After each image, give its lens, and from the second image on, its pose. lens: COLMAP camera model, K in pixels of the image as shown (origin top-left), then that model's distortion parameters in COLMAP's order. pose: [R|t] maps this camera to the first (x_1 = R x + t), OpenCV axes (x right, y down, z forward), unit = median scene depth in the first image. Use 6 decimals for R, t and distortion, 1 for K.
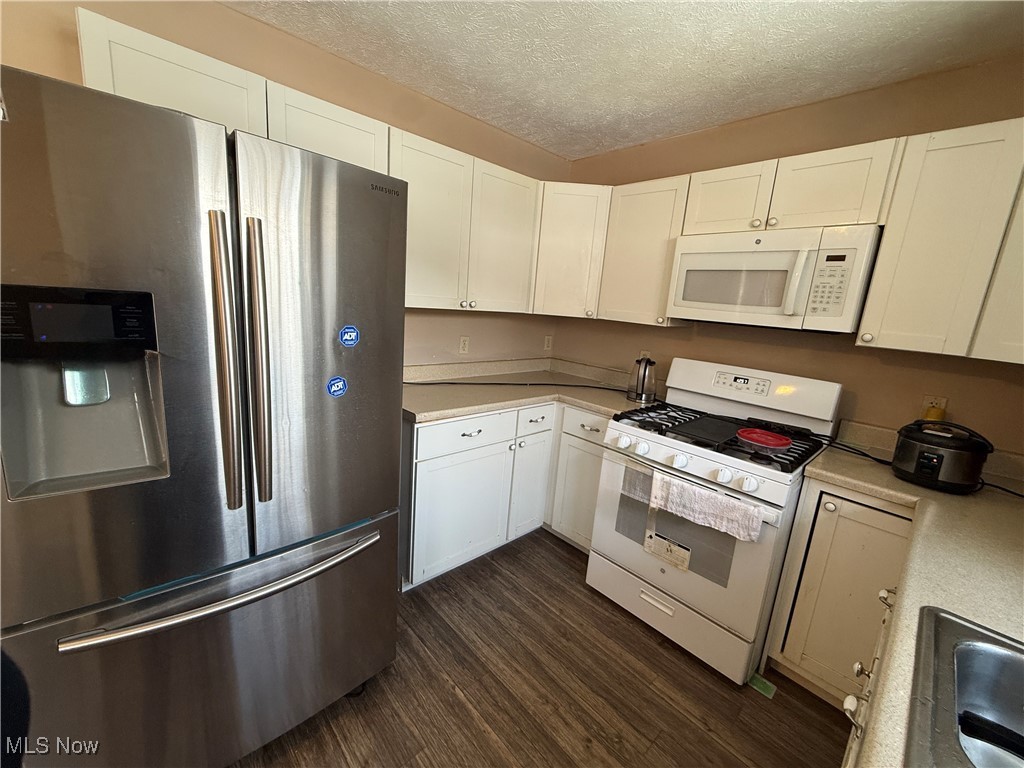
lens RADIAL K [[408.8, 0, 508.2], [0, 408.8, 383.6], [0, 0, 1]] dist [-0.001782, 0.000822]
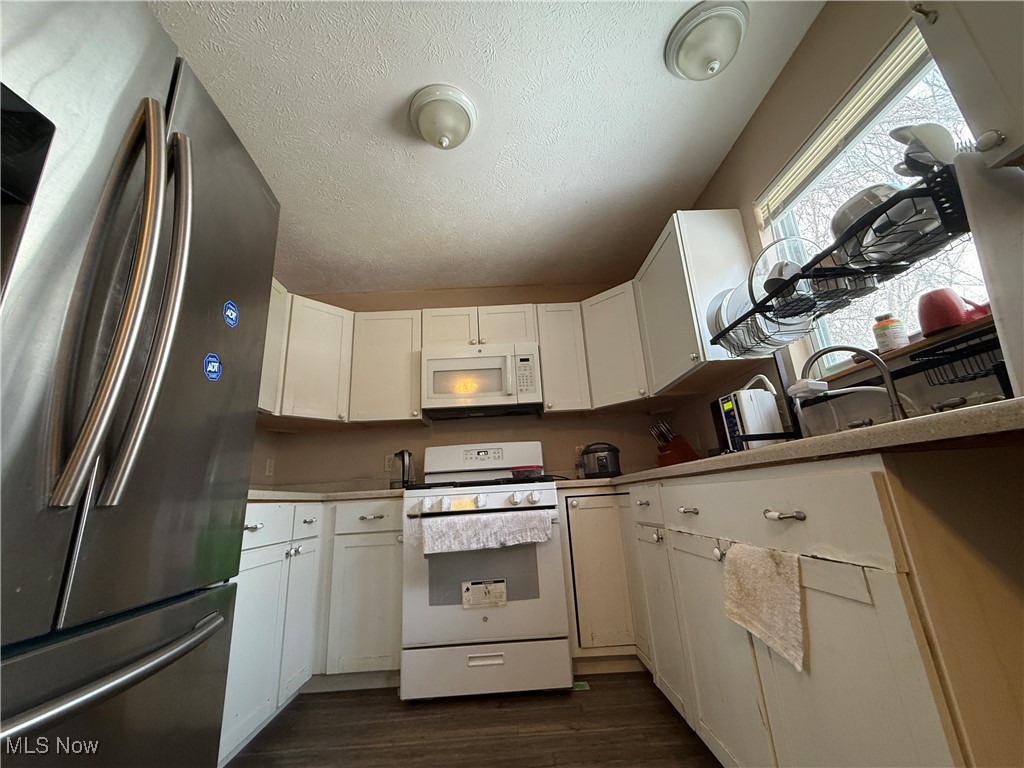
lens RADIAL K [[408.8, 0, 509.0], [0, 408.8, 384.6], [0, 0, 1]] dist [-0.001782, 0.000822]
pose [[0.658083, 0.093192, 0.747156, -0.414194], [0.254023, 0.906654, -0.336826, 0.288845], [-0.708801, 0.411454, 0.572980, 0.125368]]
